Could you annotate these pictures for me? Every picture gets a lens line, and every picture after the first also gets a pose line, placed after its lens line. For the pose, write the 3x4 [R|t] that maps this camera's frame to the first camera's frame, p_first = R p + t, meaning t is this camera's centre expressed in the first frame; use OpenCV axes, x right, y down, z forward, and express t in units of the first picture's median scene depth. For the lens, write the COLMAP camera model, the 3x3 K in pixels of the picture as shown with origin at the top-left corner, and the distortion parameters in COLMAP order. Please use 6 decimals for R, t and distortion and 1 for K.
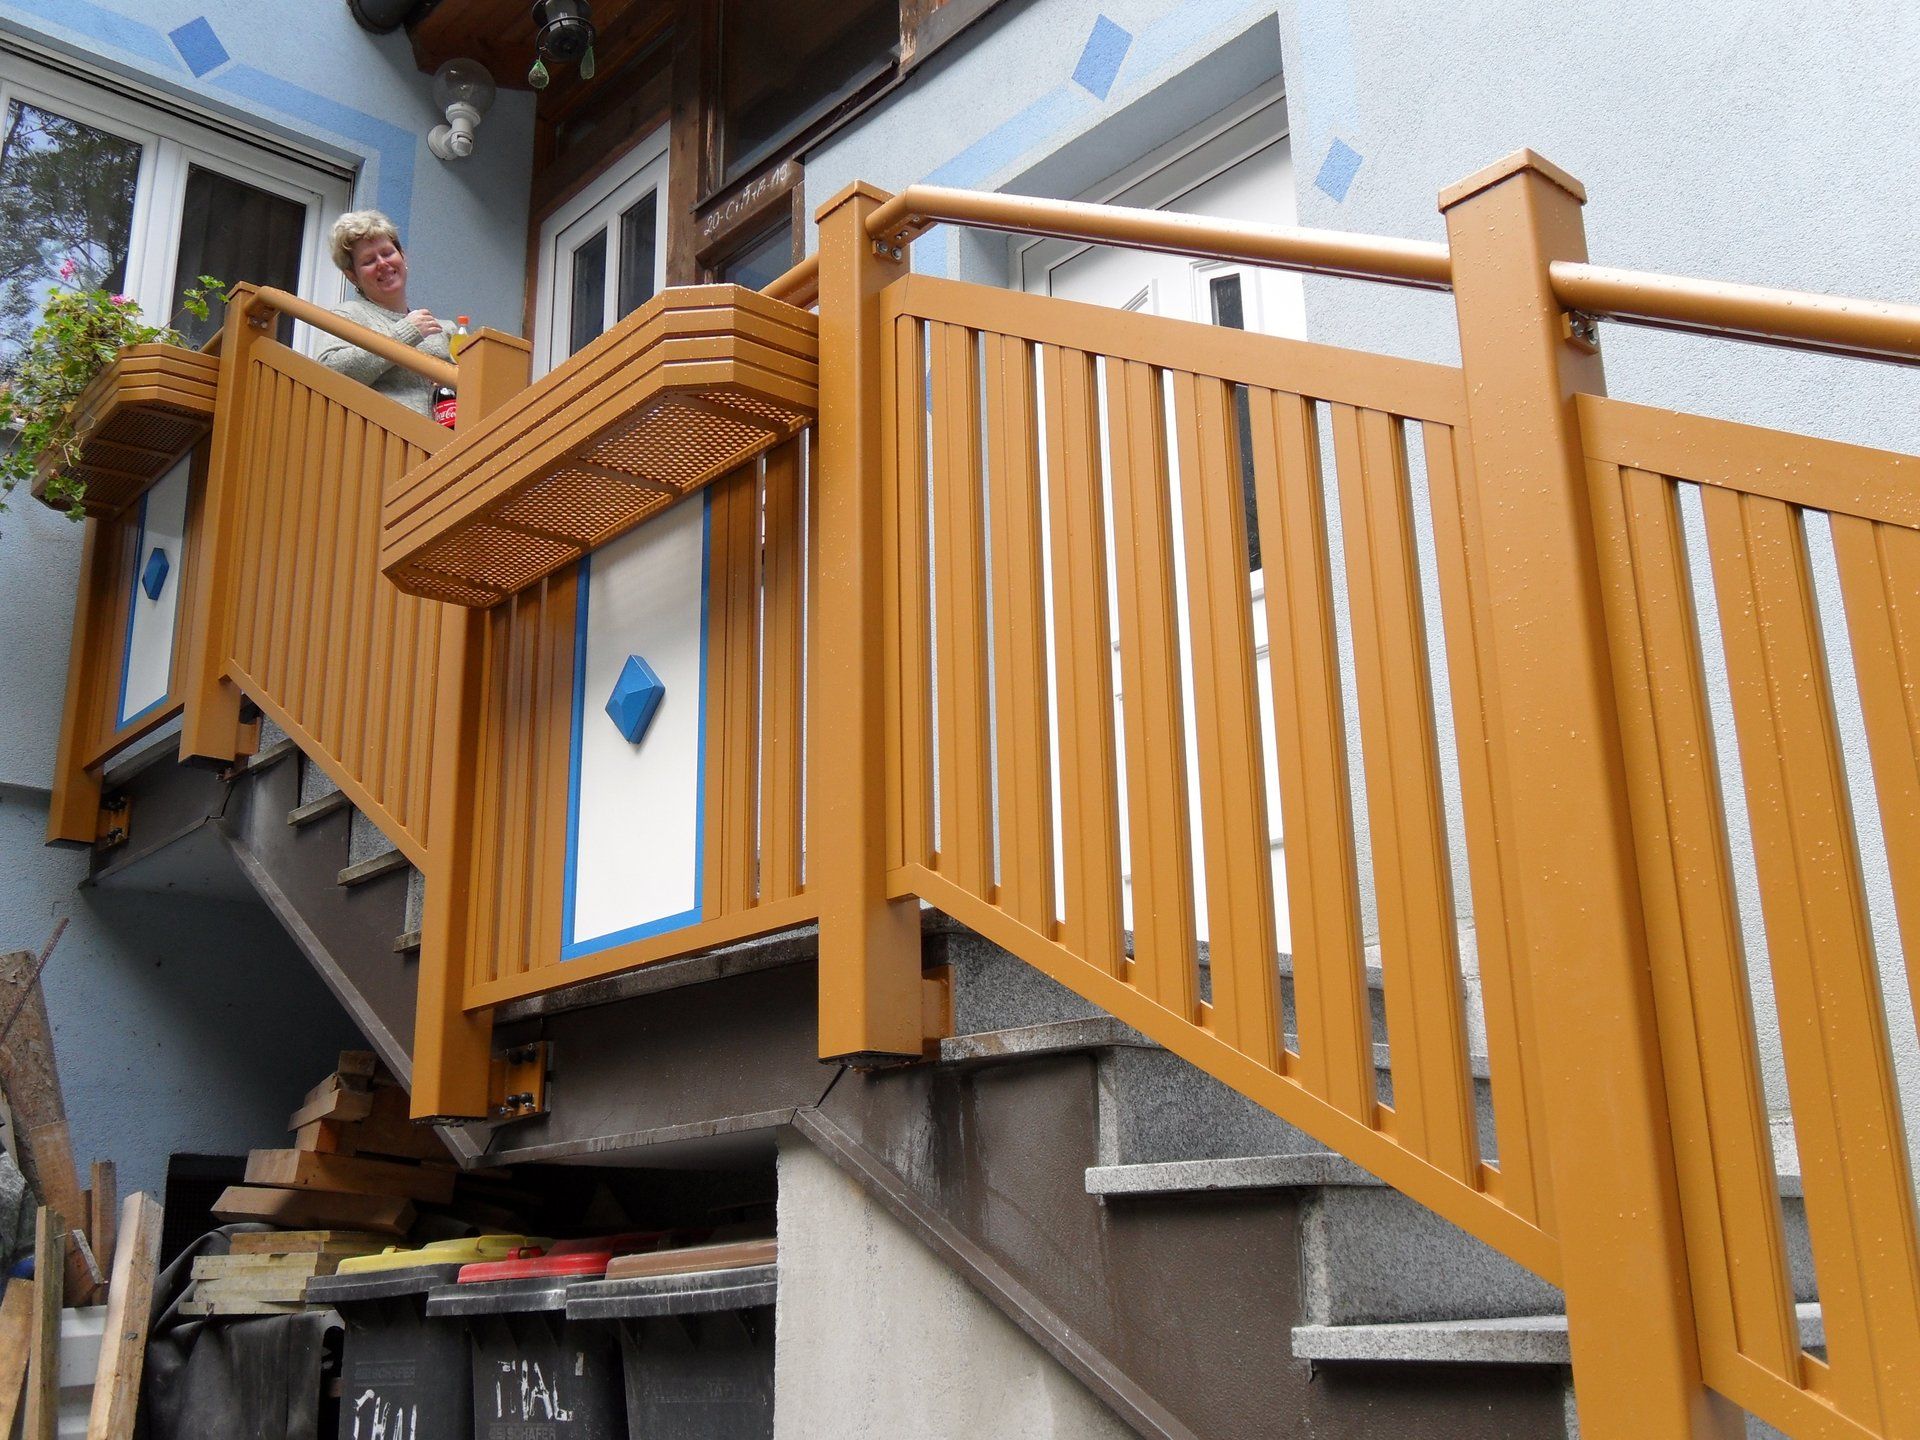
lens RADIAL K [[1838.4, 0, 960.0], [0, 1838.4, 720.0], [0, 0, 1]] dist [-0.001263, 0.015956]
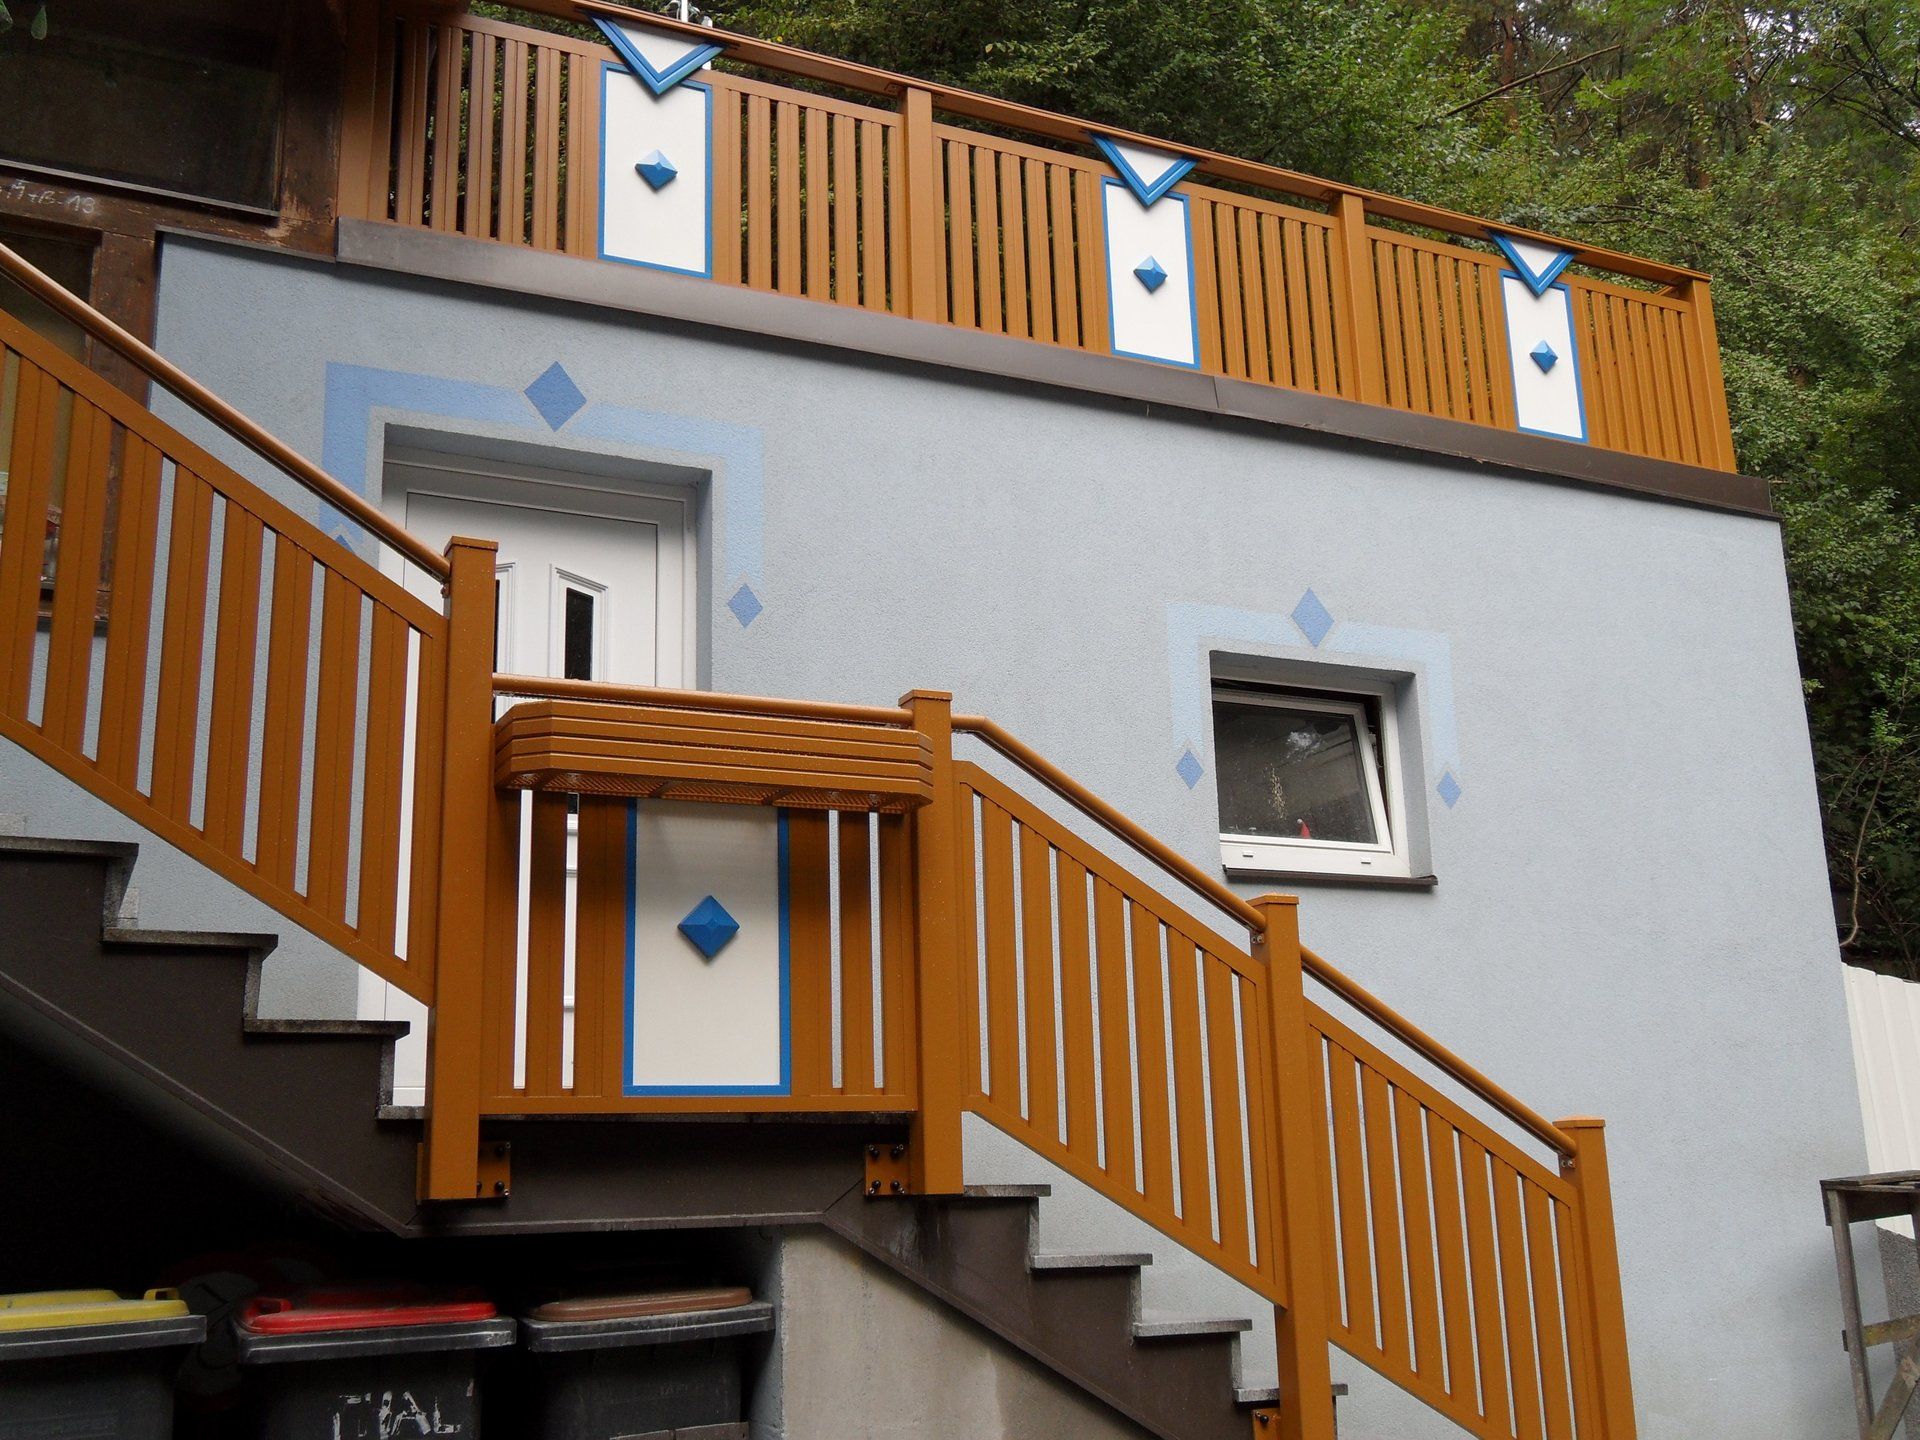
lens RADIAL K [[1838.4, 0, 960.0], [0, 1838.4, 720.0], [0, 0, 1]] dist [-0.001263, 0.015956]
pose [[0.303238, 0.261154, 0.916431, -1.521799], [-0.261241, 0.947650, -0.183609, 0.050174], [-0.916406, -0.183732, 0.355587, 0.317222]]
